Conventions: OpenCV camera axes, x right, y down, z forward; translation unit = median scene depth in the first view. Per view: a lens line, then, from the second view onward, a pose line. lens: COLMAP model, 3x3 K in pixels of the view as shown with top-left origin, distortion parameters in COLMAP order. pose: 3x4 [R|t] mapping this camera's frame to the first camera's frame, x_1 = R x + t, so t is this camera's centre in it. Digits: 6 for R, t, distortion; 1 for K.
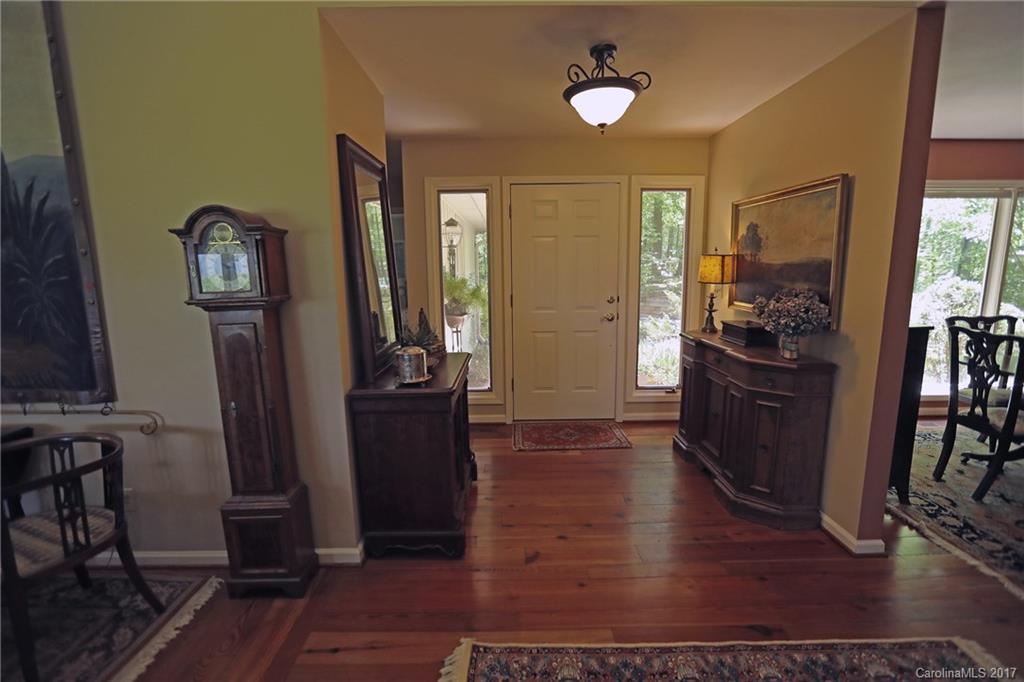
lens RADIAL K [[469.9, 0, 511.1], [0, 469.9, 342.6], [0, 0, 1]] dist [-0.023766, 0.004342]
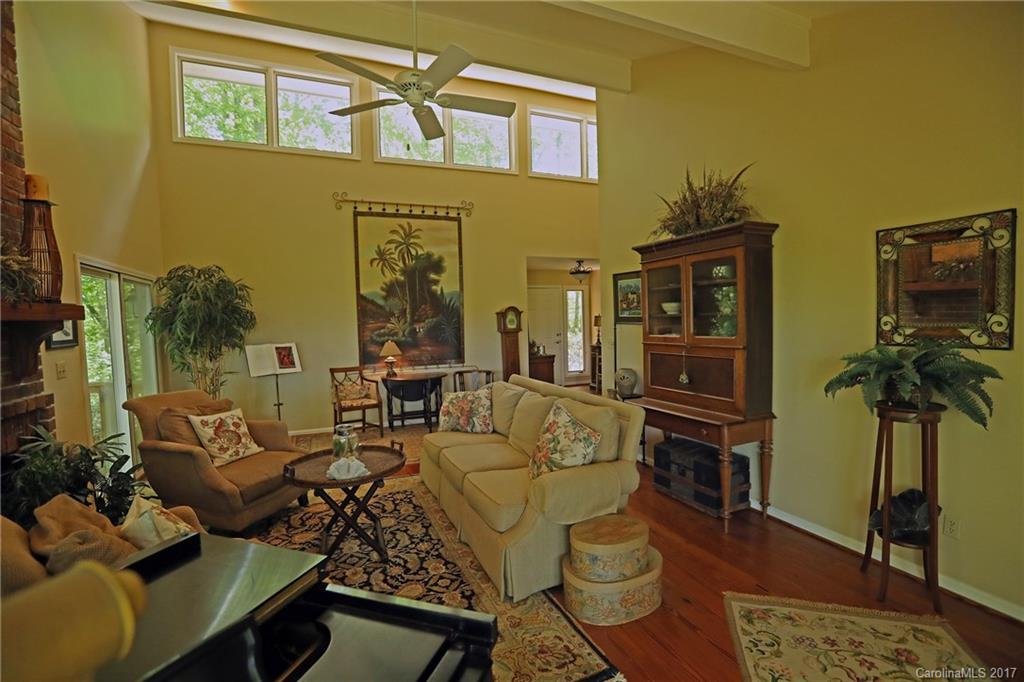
lens RADIAL K [[469.9, 0, 510.3], [0, 469.9, 338.0], [0, 0, 1]] dist [-0.023766, 0.004342]
pose [[0.923768, -0.027855, 0.381939, -1.954046], [0.076136, 0.990800, -0.111885, 0.373018], [-0.375309, 0.132435, 0.917390, -2.344644]]
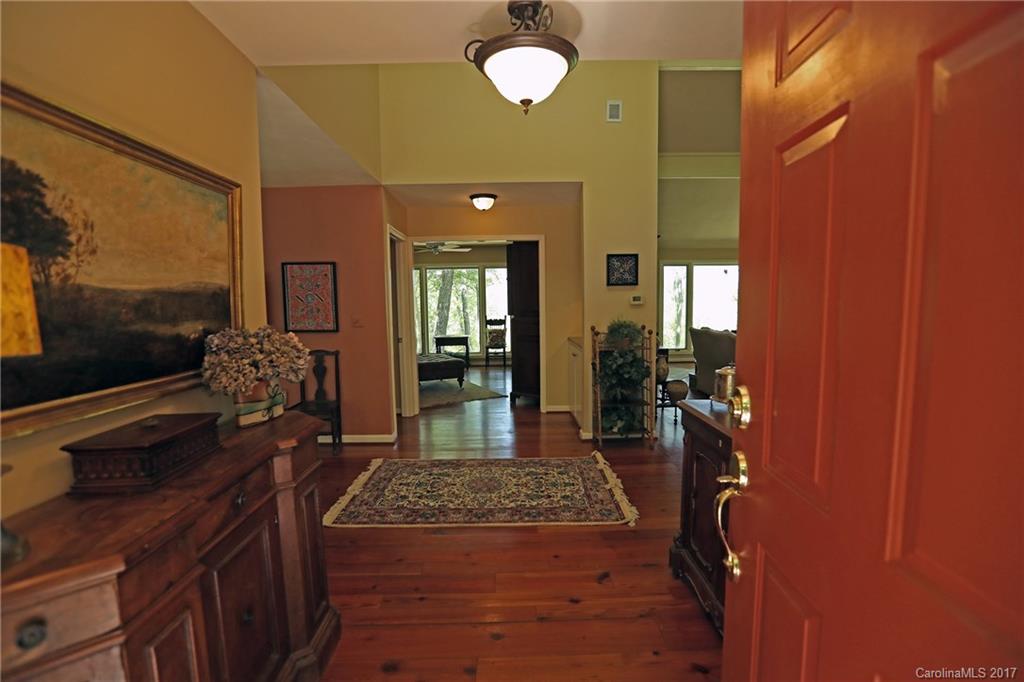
lens RADIAL K [[469.9, 0, 507.7], [0, 469.9, 343.1], [0, 0, 1]] dist [-0.023766, 0.004342]
pose [[-0.999752, 0.021990, 0.003468, 0.280034], [0.022148, 0.966741, 0.254796, -0.339339], [0.002250, 0.254810, -0.966989, 2.180959]]
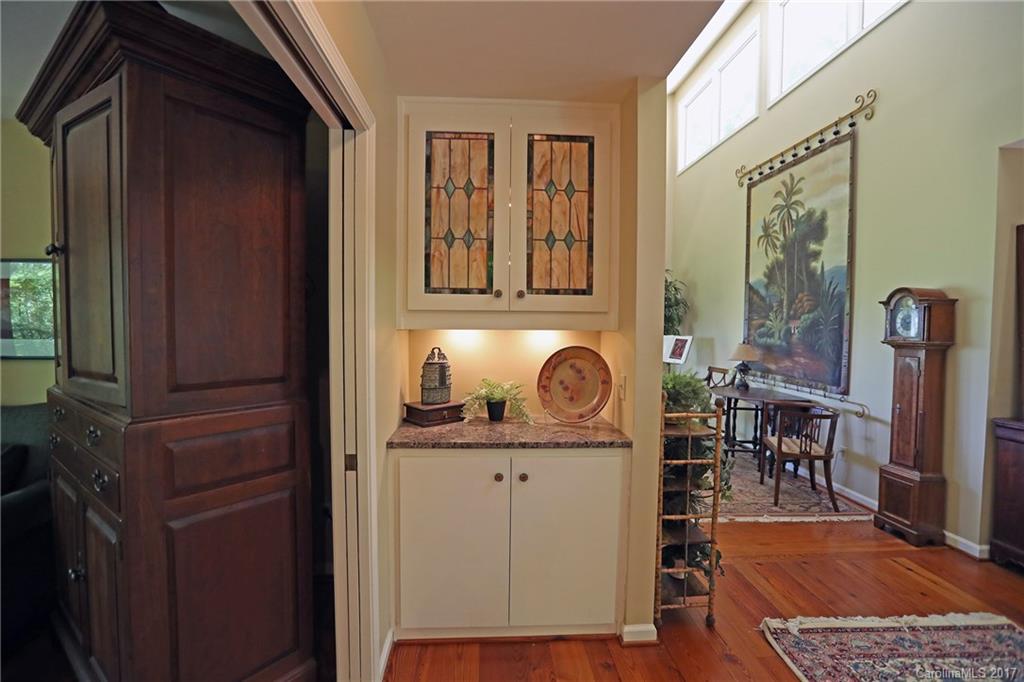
lens RADIAL K [[469.9, 0, 505.5], [0, 469.9, 341.2], [0, 0, 1]] dist [-0.023766, 0.004342]
pose [[0.049632, 0.052755, -0.997373, 0.922331], [-0.176617, 0.983330, 0.043223, 0.082006], [0.983028, 0.174007, 0.058122, -0.476189]]
